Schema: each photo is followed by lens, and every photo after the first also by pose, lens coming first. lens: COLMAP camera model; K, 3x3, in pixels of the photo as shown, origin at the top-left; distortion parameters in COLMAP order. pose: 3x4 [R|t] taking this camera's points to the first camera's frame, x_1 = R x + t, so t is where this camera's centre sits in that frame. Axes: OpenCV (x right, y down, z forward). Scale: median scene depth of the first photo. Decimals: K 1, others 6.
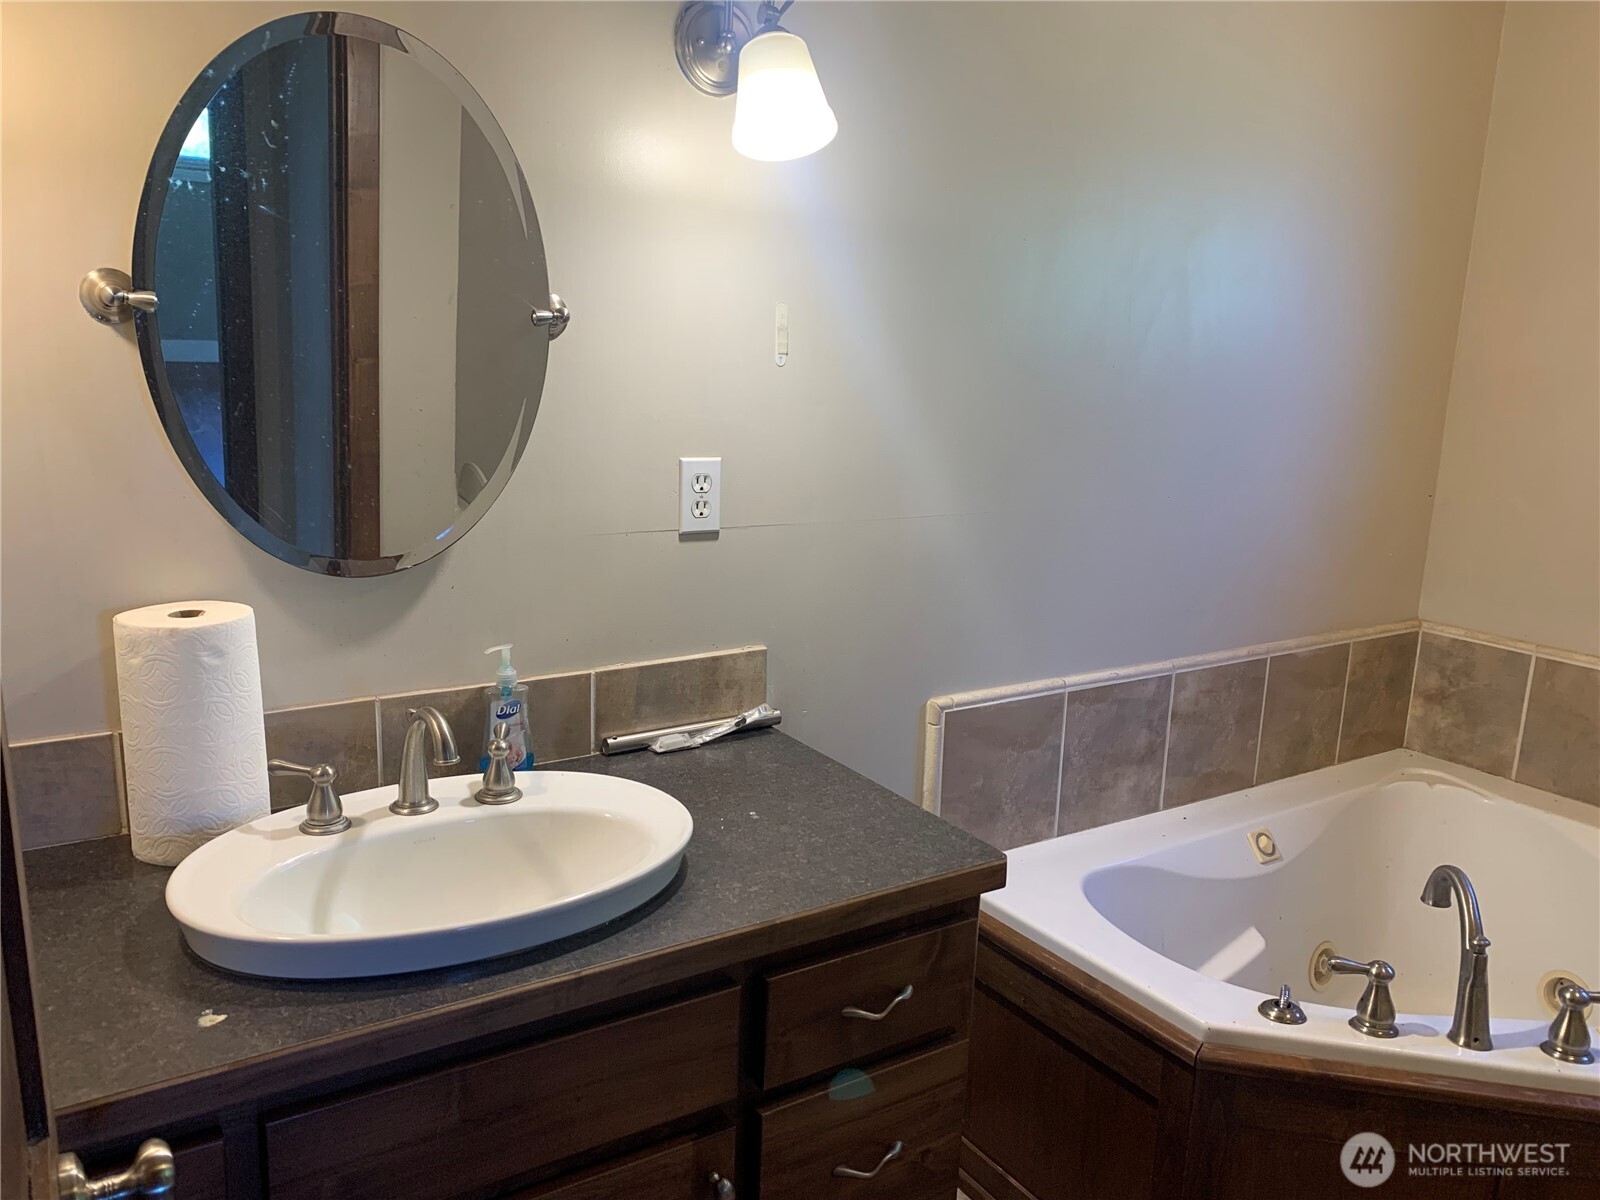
lens RADIAL K [[1218.3, 0, 798.7], [0, 1218.3, 609.8], [0, 0, 1]] dist [0.007518, -0.004581]
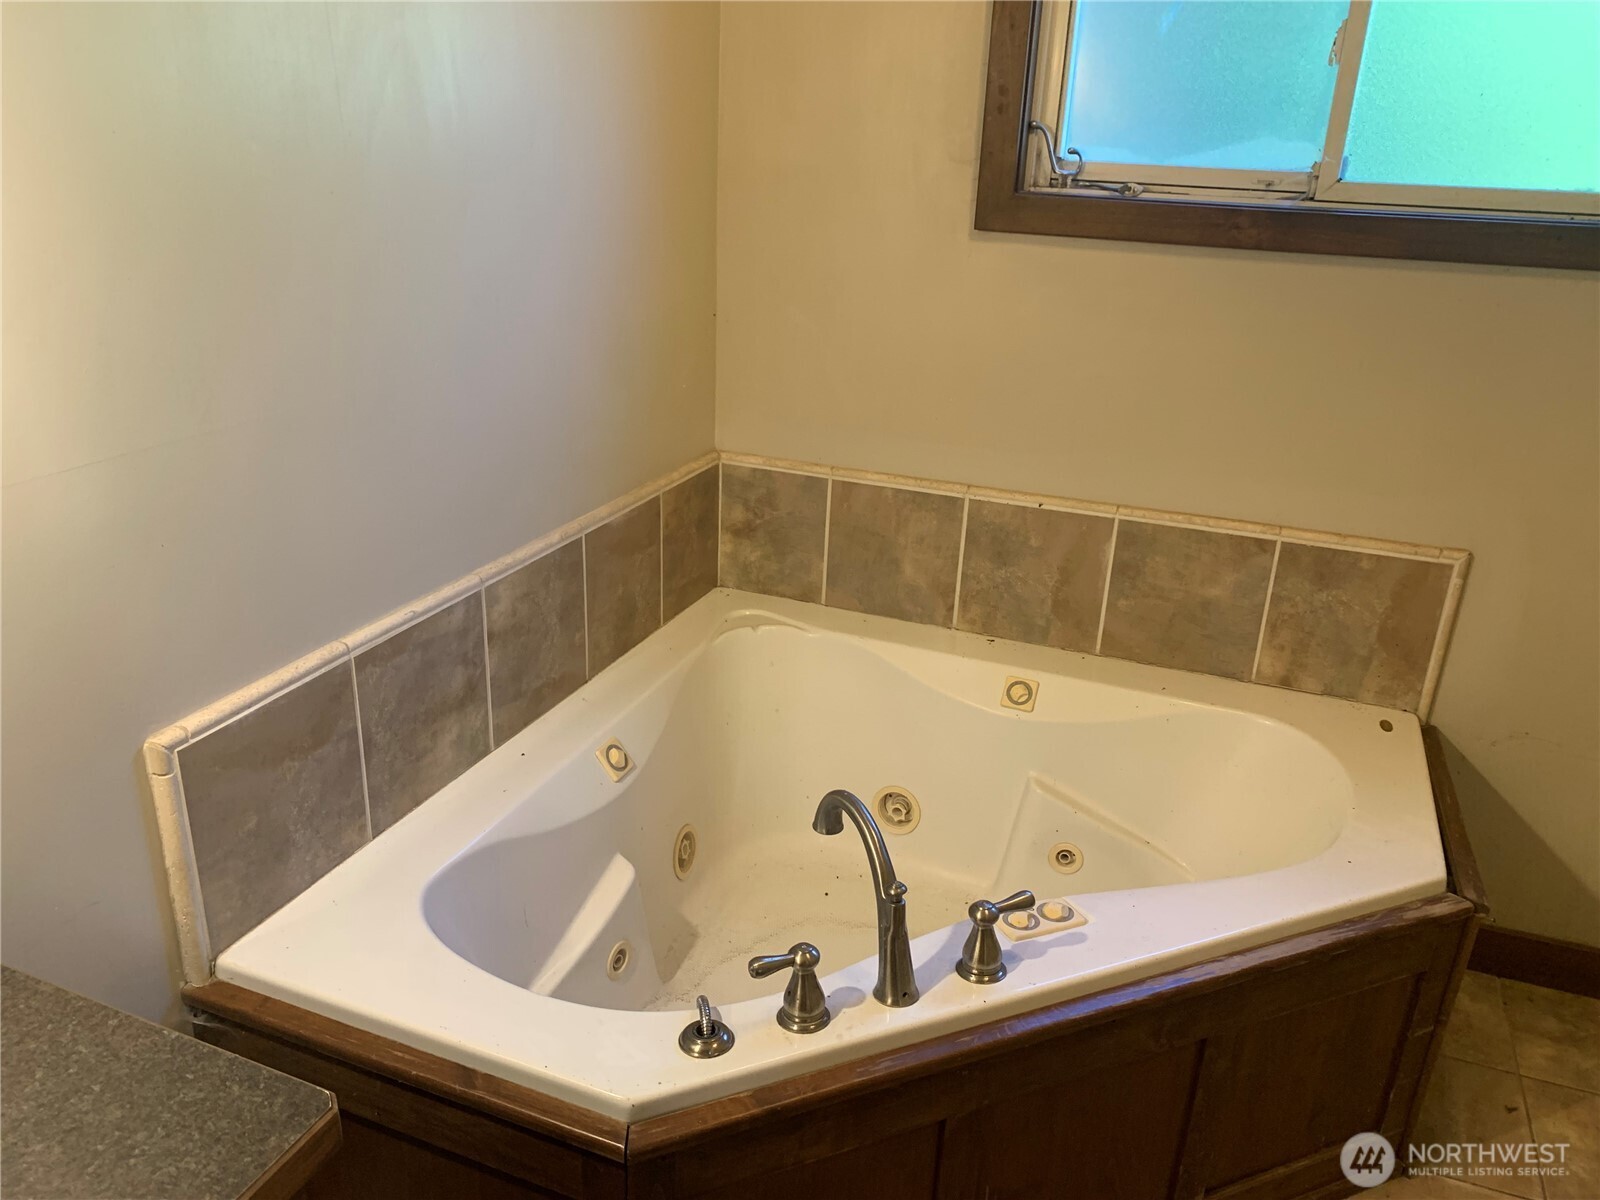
lens RADIAL K [[1201.0, 0, 803.6], [0, 1201.0, 567.5], [0, 0, 1]] dist [0.002981, -0.061863]
pose [[0.813961, -0.200981, 0.545045, 0.055142], [0.110235, 0.974636, 0.194765, -0.089450], [-0.570364, -0.098448, 0.815471, 0.246506]]
